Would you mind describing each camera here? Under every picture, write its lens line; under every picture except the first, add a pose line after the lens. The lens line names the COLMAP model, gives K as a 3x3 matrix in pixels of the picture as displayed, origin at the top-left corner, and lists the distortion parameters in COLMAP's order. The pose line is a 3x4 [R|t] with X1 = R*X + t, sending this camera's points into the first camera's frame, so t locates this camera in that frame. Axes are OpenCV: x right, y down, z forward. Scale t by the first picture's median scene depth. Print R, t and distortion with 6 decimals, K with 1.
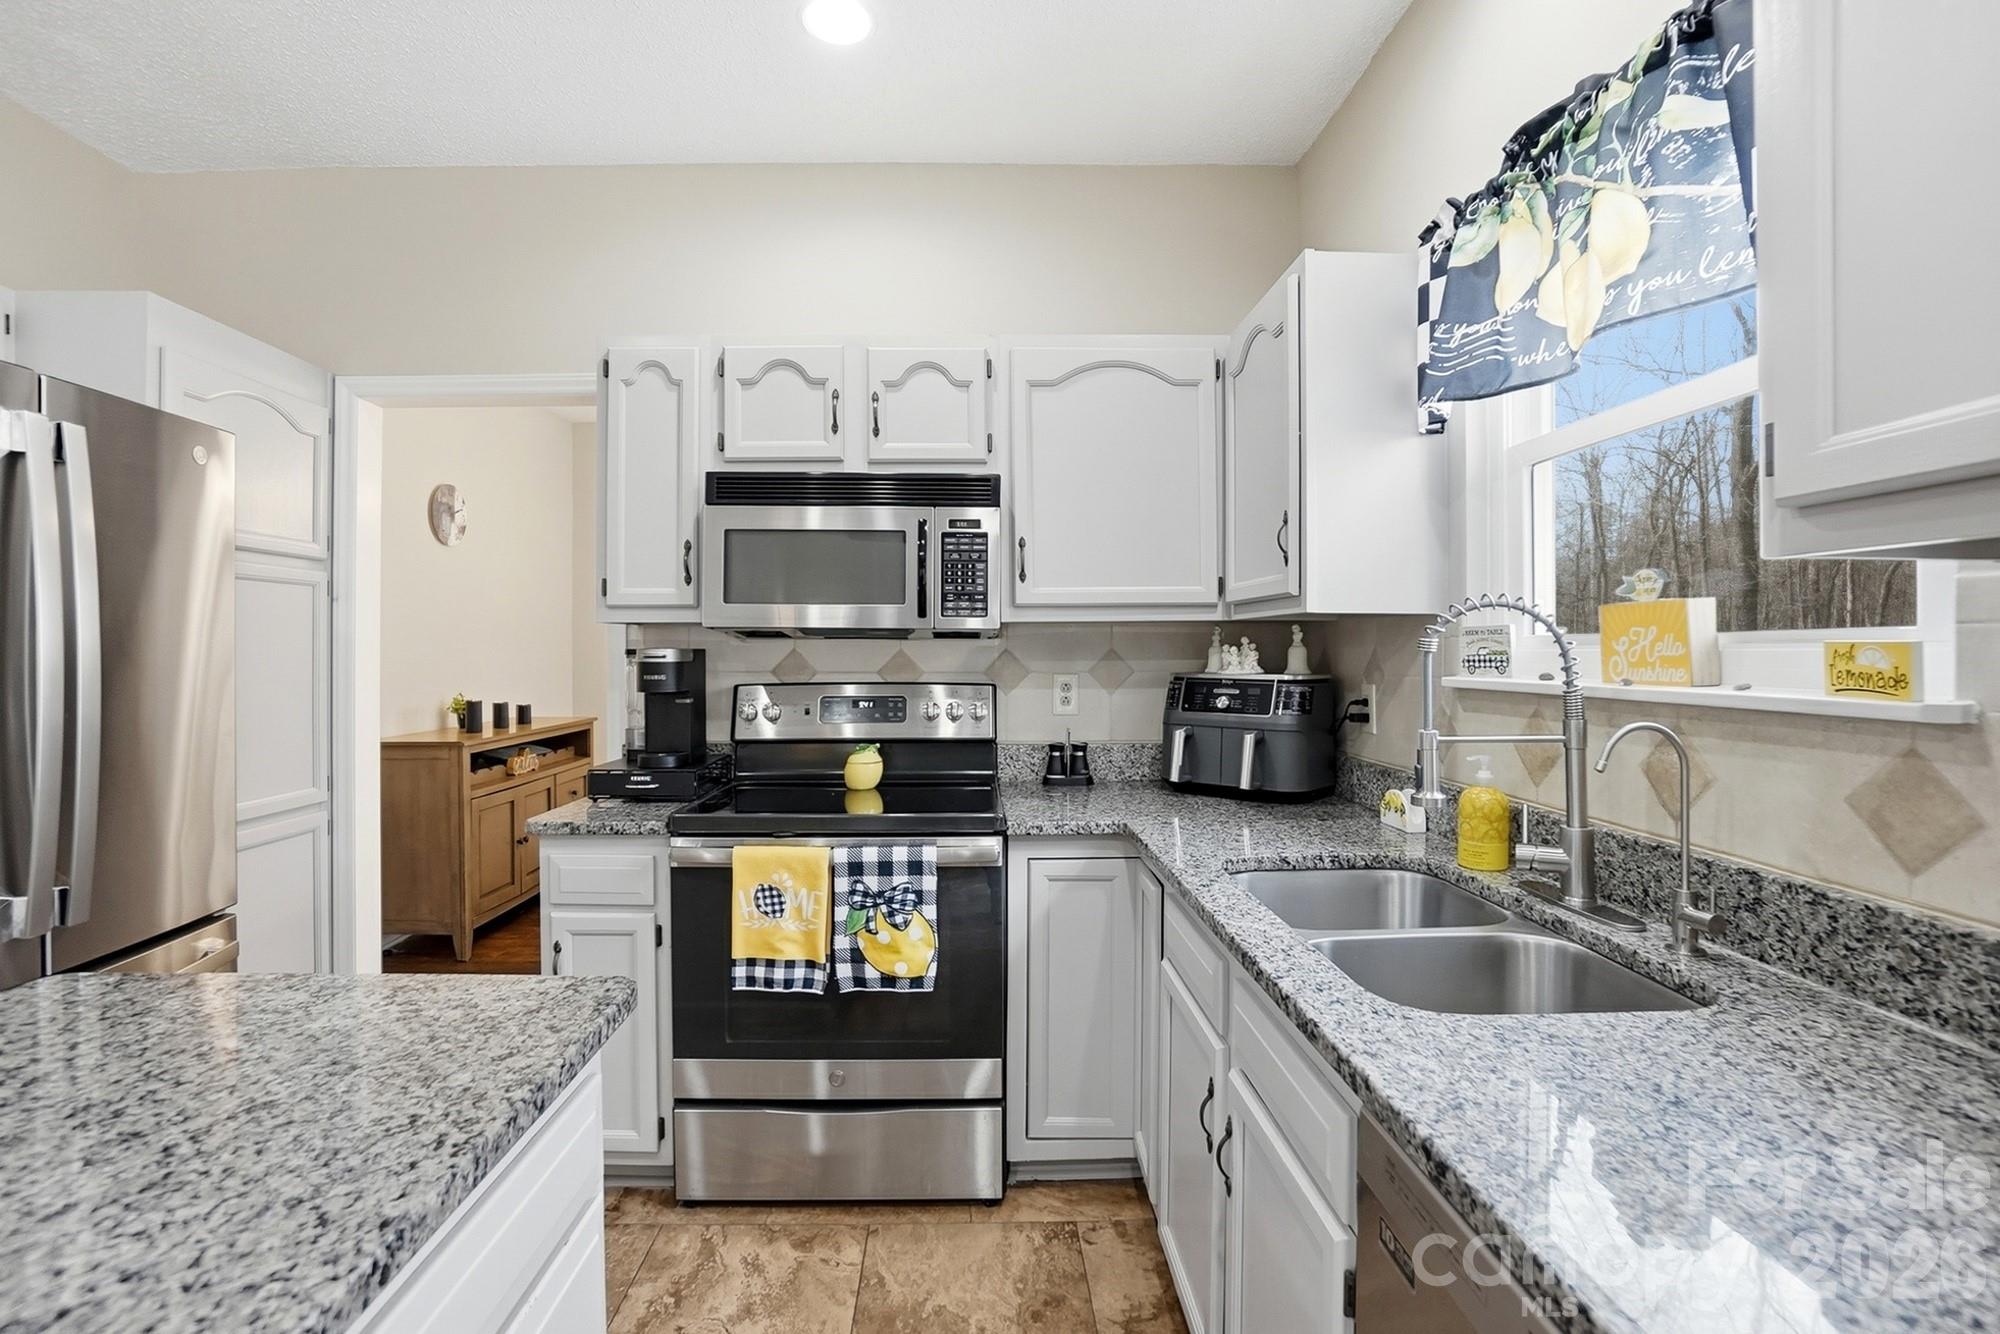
lens RADIAL K [[899.7, 0, 989.1], [0, 899.7, 648.7], [0, 0, 1]] dist [-0.066363, 0.025202]
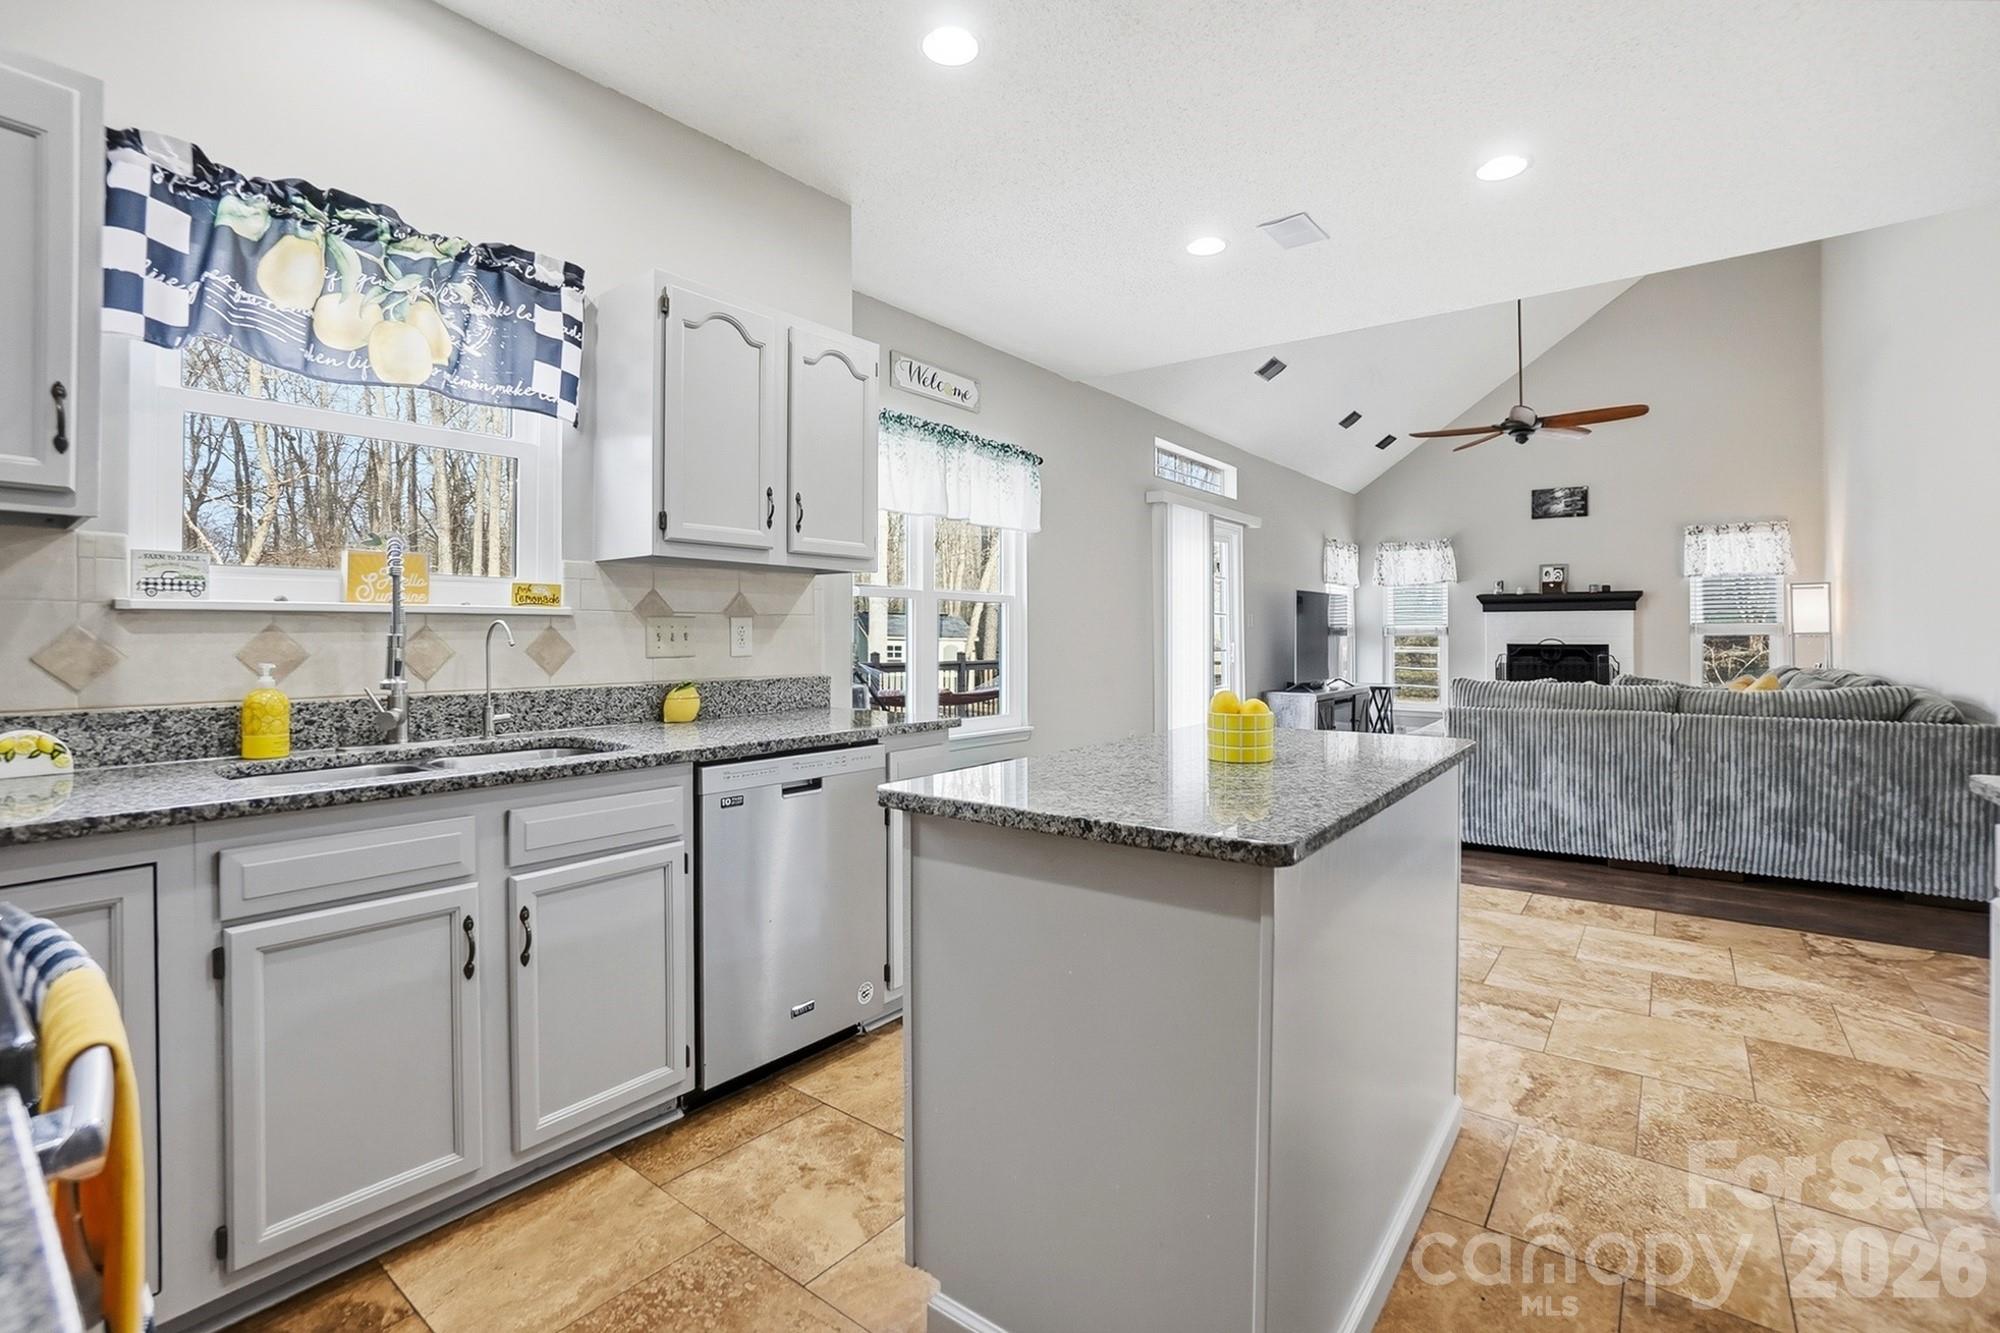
lens RADIAL K [[910.3, 0, 984.7], [0, 910.3, 629.8], [0, 0, 1]] dist [-0.060511, 0.019980]
pose [[-0.769184, 0.002188, 0.639024, -0.743176], [-0.000844, 0.999990, -0.004440, 0.062484], [-0.639027, -0.003954, -0.769174, 1.017805]]
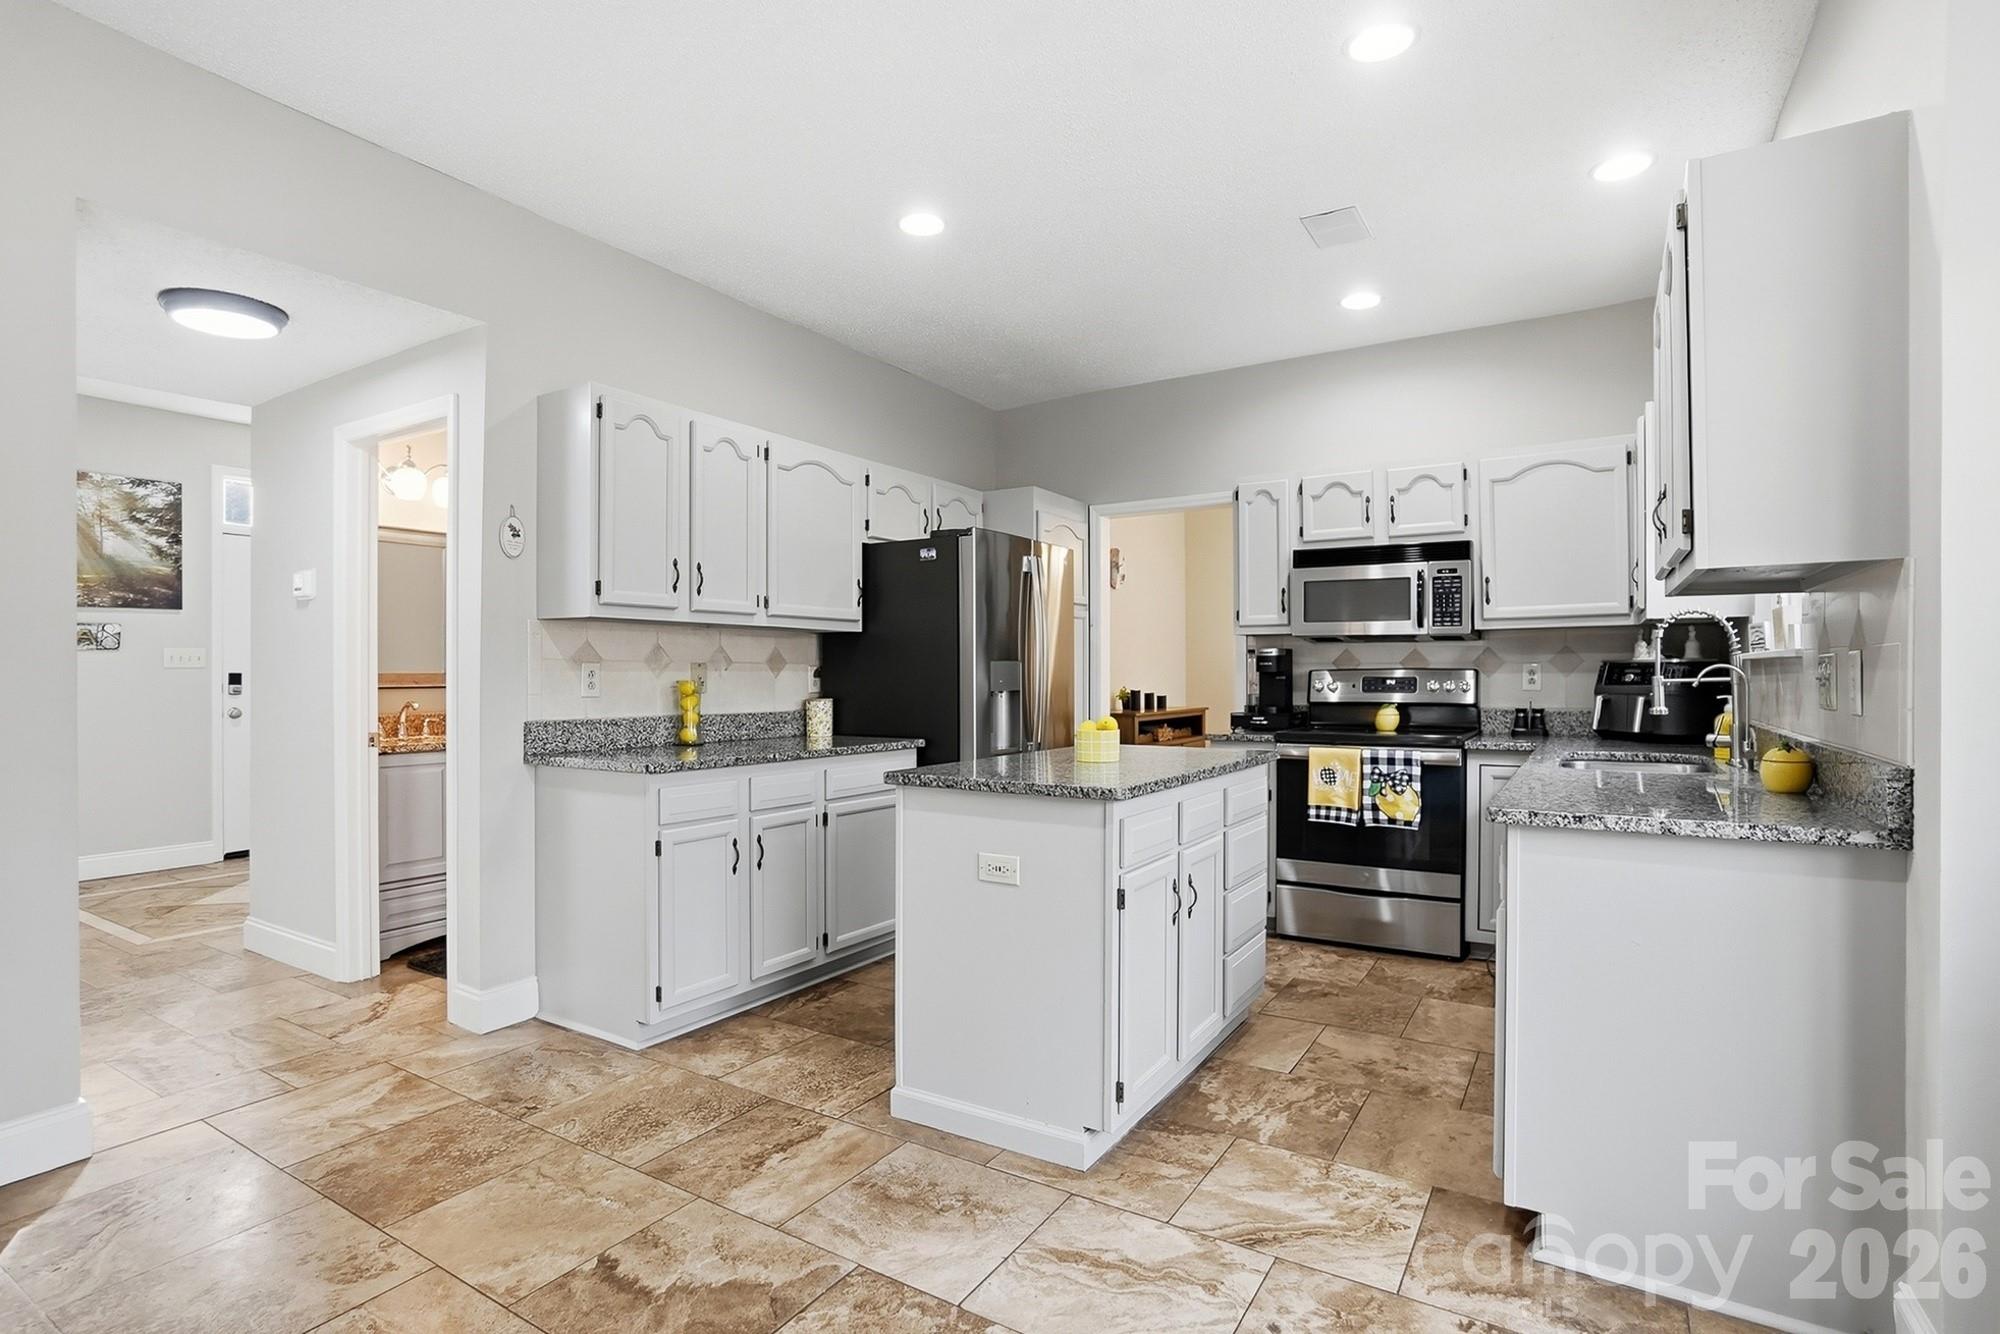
lens RADIAL K [[984.2, 0, 986.8], [0, 984.2, 673.9], [0, 0, 1]] dist [-0.058065, 0.026526]
pose [[0.829905, -0.000926, -0.557904, 0.310282], [0.001883, 0.999998, 0.001142, 0.056171], [0.557902, -0.001999, 0.829905, -1.129260]]
